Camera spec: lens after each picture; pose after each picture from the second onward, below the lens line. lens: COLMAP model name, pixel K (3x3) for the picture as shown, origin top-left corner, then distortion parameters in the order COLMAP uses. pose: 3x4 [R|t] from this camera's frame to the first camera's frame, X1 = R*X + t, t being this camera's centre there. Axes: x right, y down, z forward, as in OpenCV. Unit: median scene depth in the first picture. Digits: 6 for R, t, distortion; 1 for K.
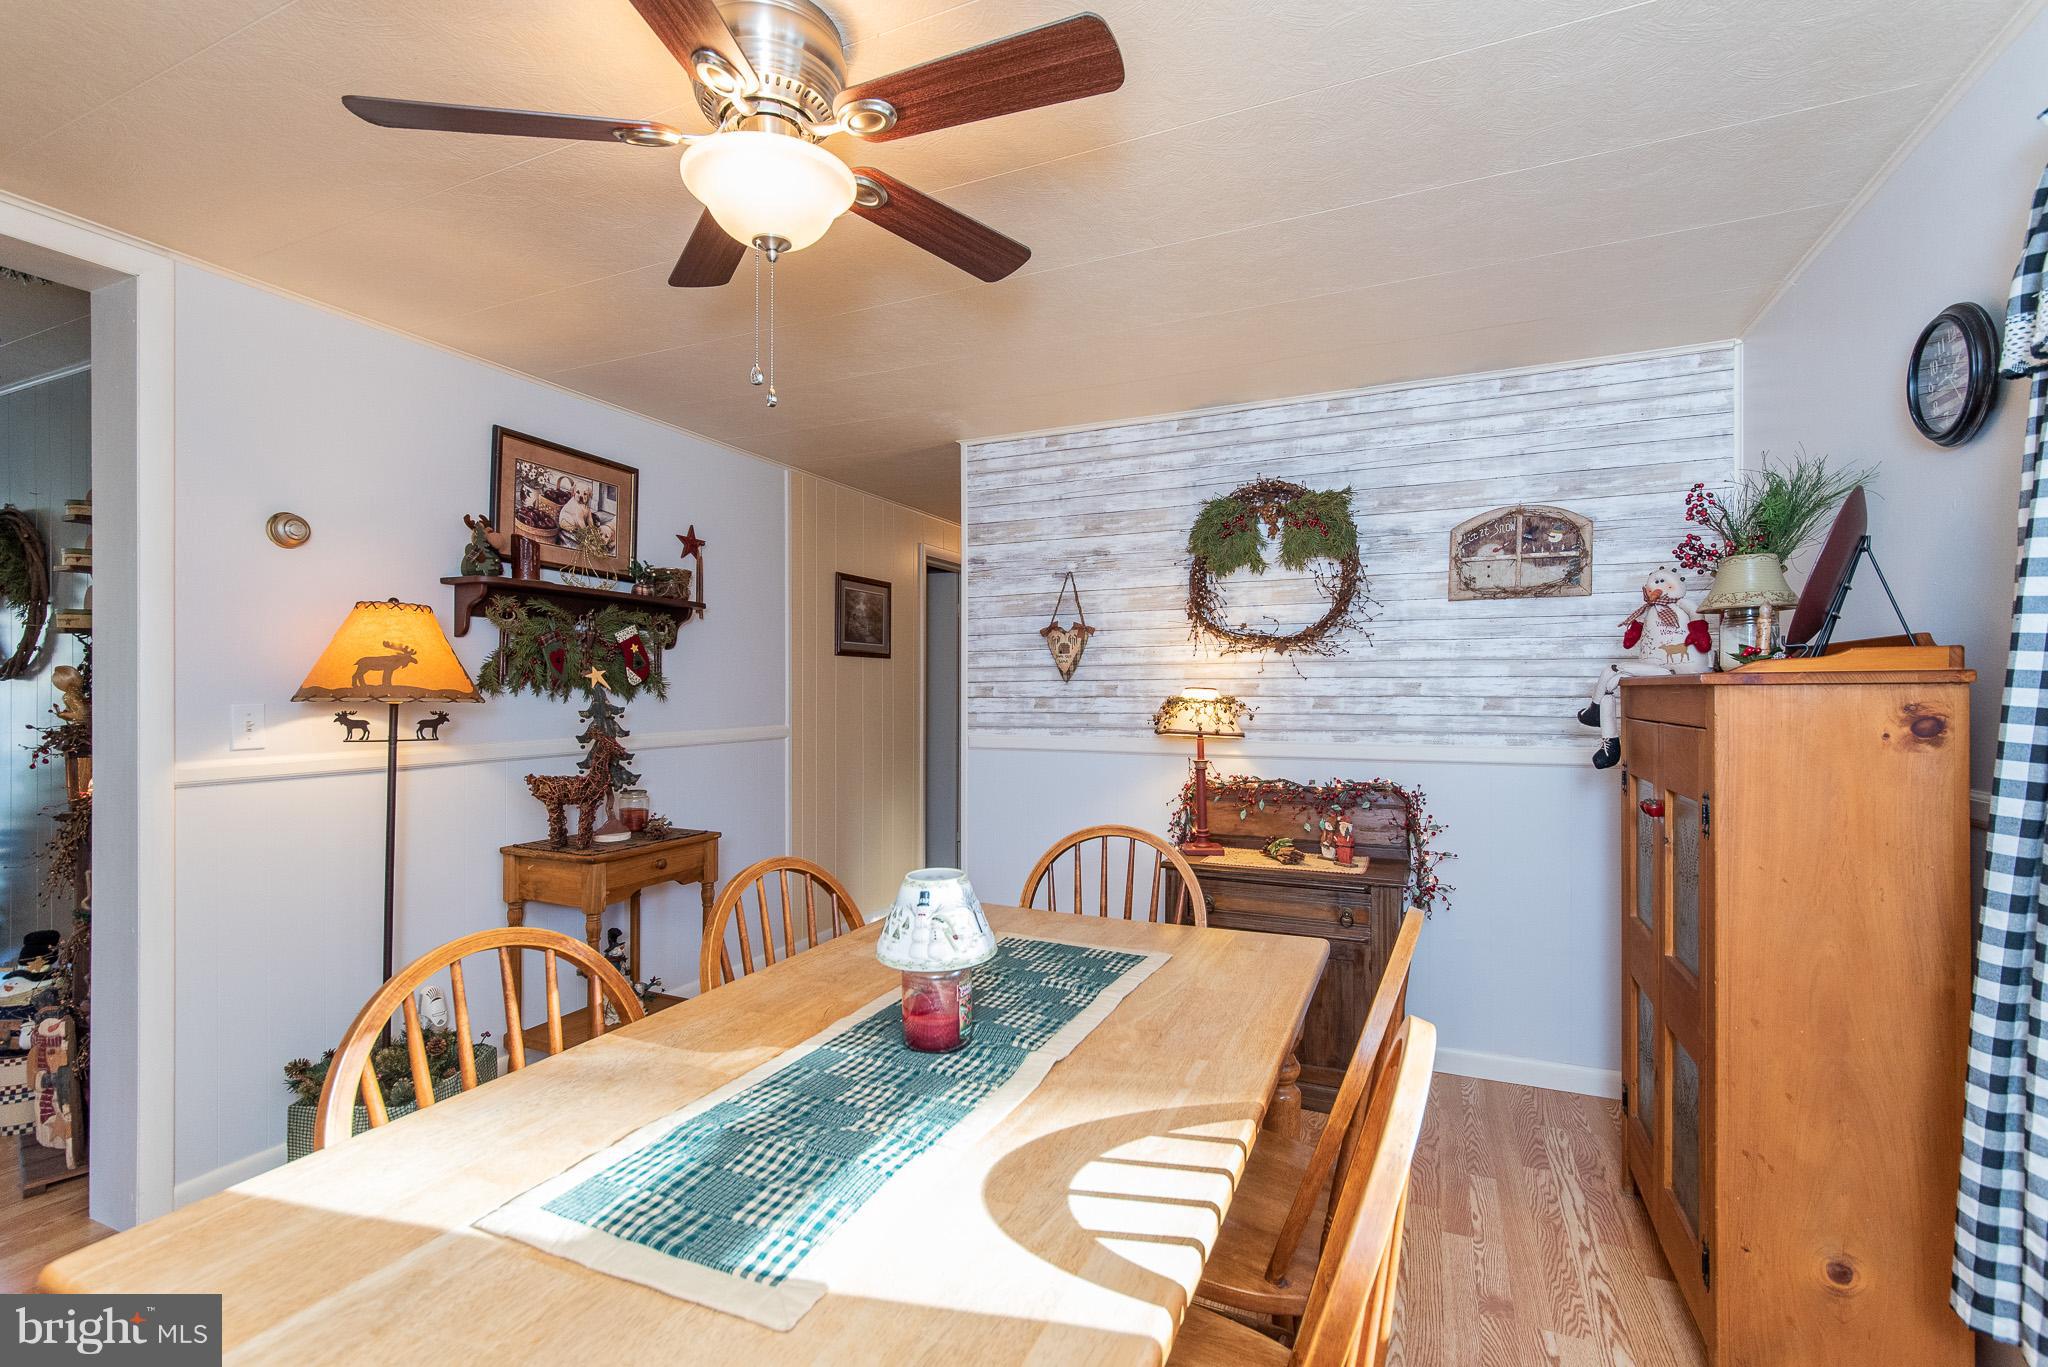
lens RADIAL K [[891.4, 0, 977.3], [0, 891.4, 704.1], [0, 0, 1]] dist [0.001523, -0.000165]
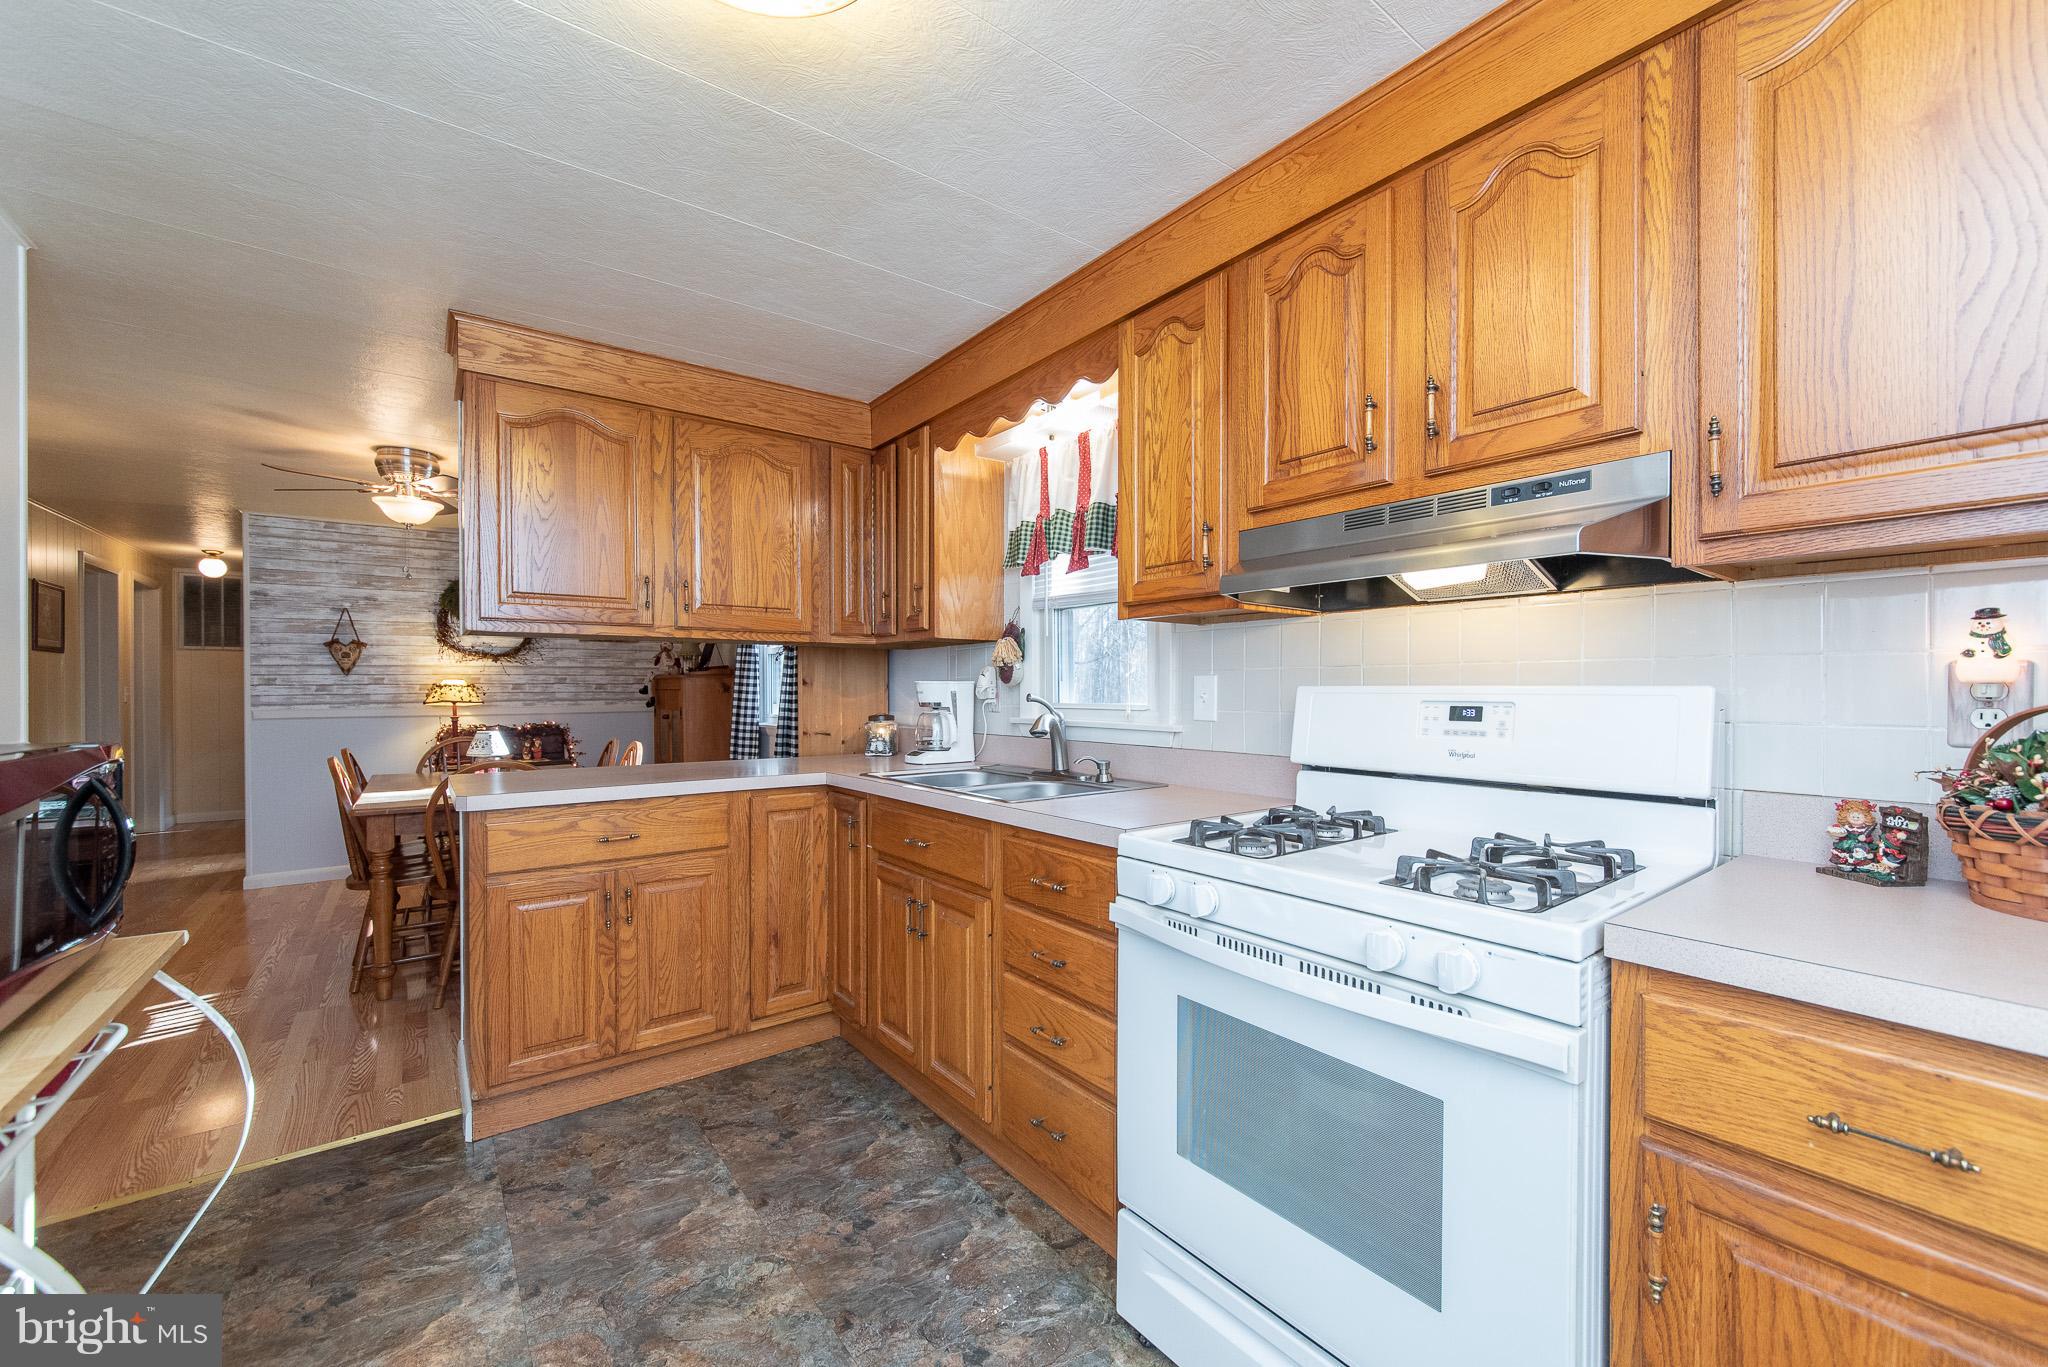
lens RADIAL K [[810.1, 0, 1067.1], [0, 810.1, 695.6], [0, 0, 1]] dist [0.001373, -0.005358]
pose [[0.439932, -0.011303, 0.897960, -0.712799], [0.016060, 0.999860, 0.004718, 0.029458], [-0.897888, 0.012345, 0.440051, -0.927097]]
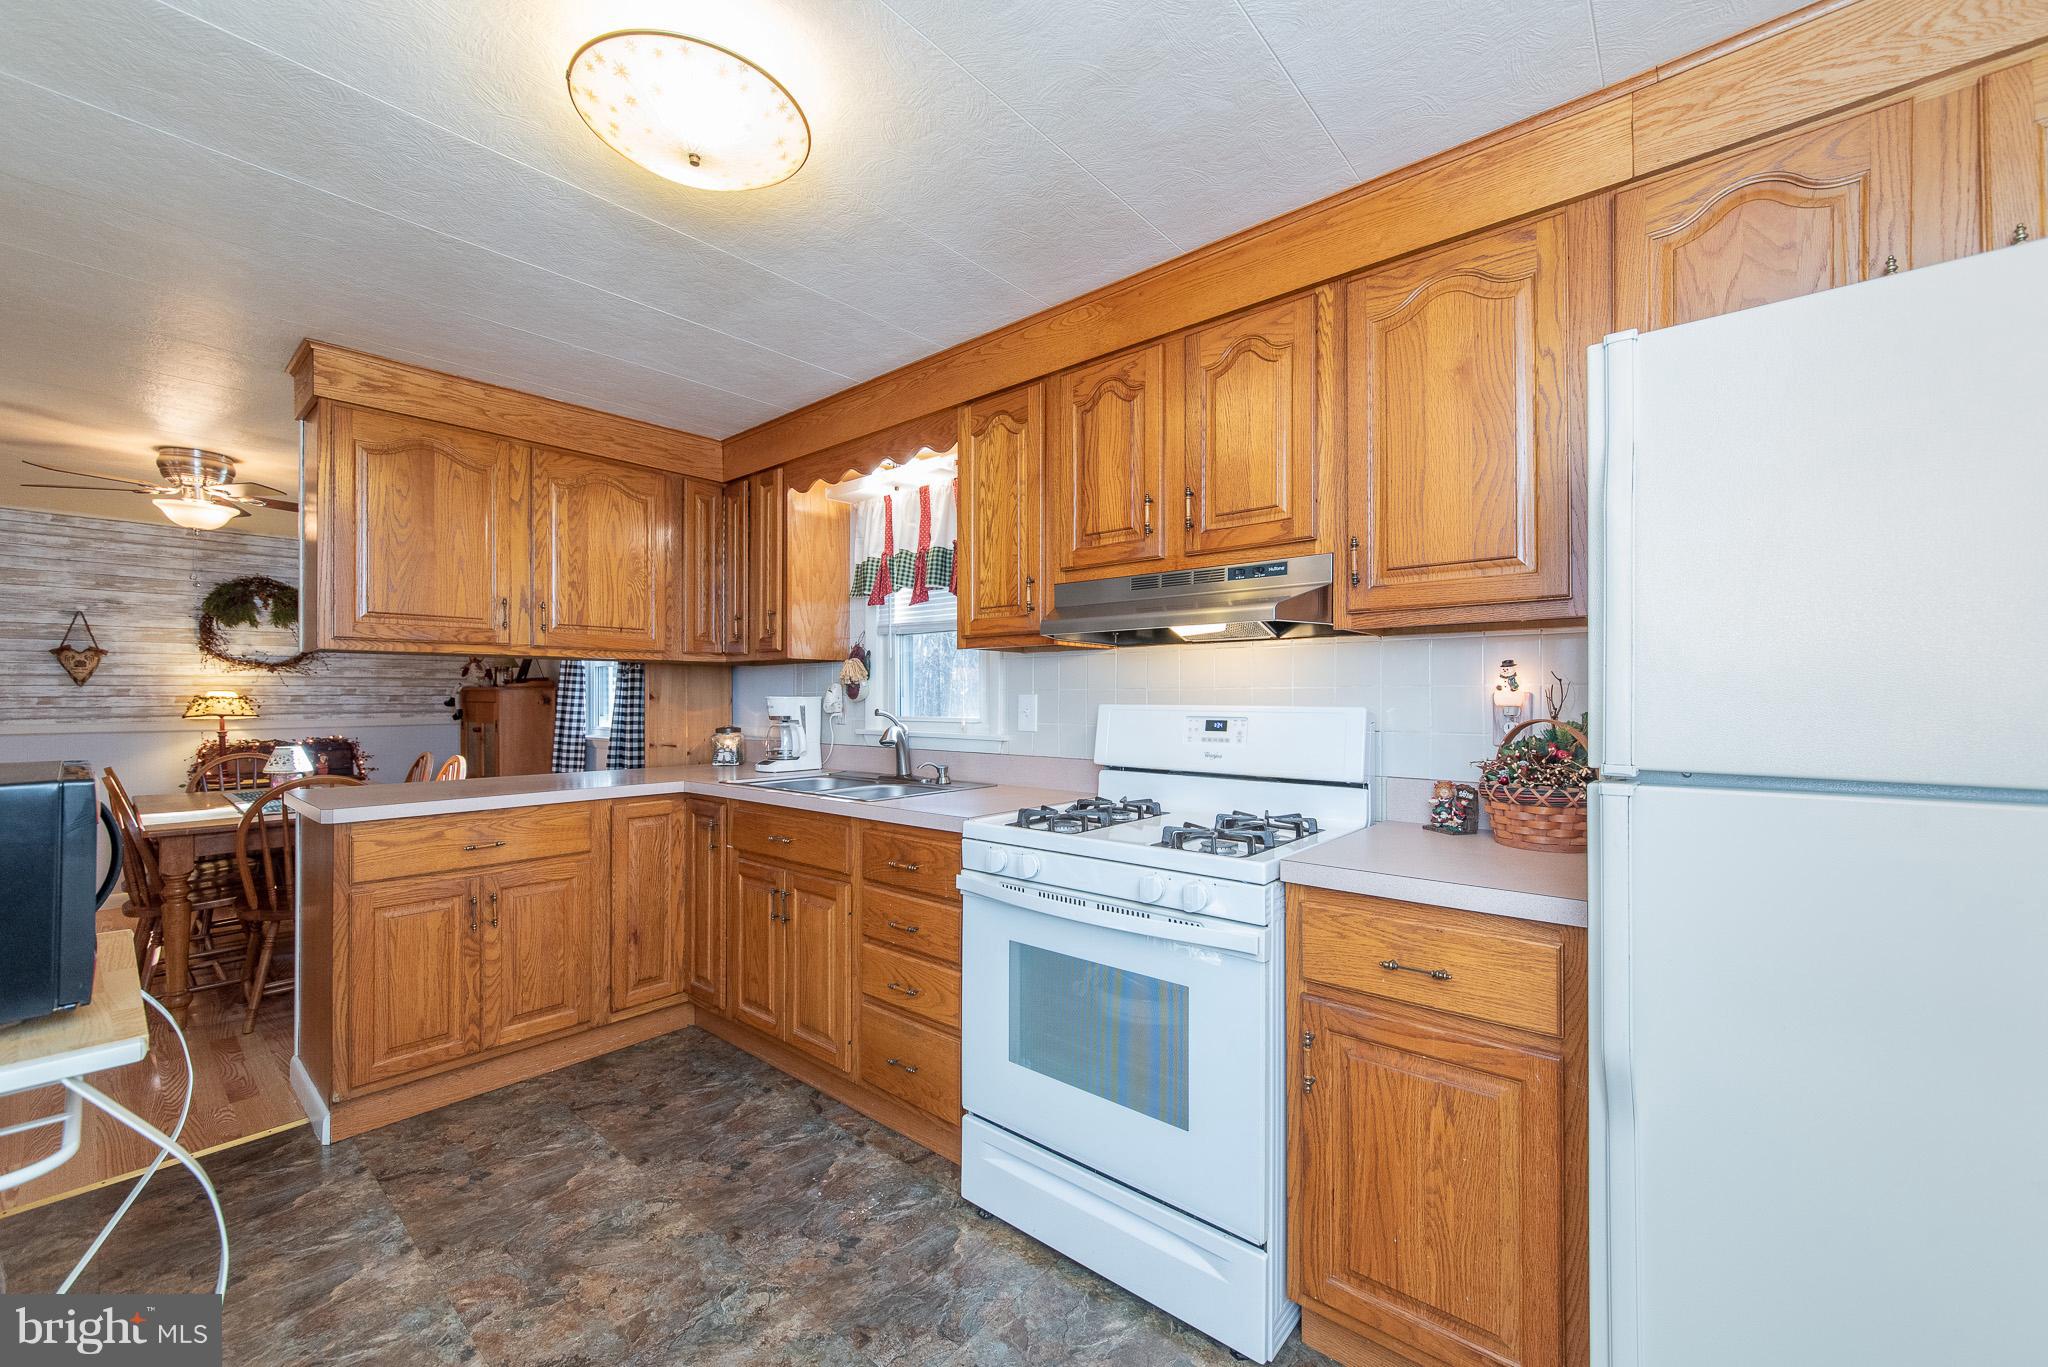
lens RADIAL K [[795.7, 0, 1059.3], [0, 795.7, 694.7], [0, 0, 1]] dist [-0.002912, -0.000303]
pose [[0.237850, -0.000416, 0.971302, -0.856386], [0.015239, 0.999878, -0.003303, 0.019881], [-0.971182, 0.015587, 0.237828, -0.963120]]
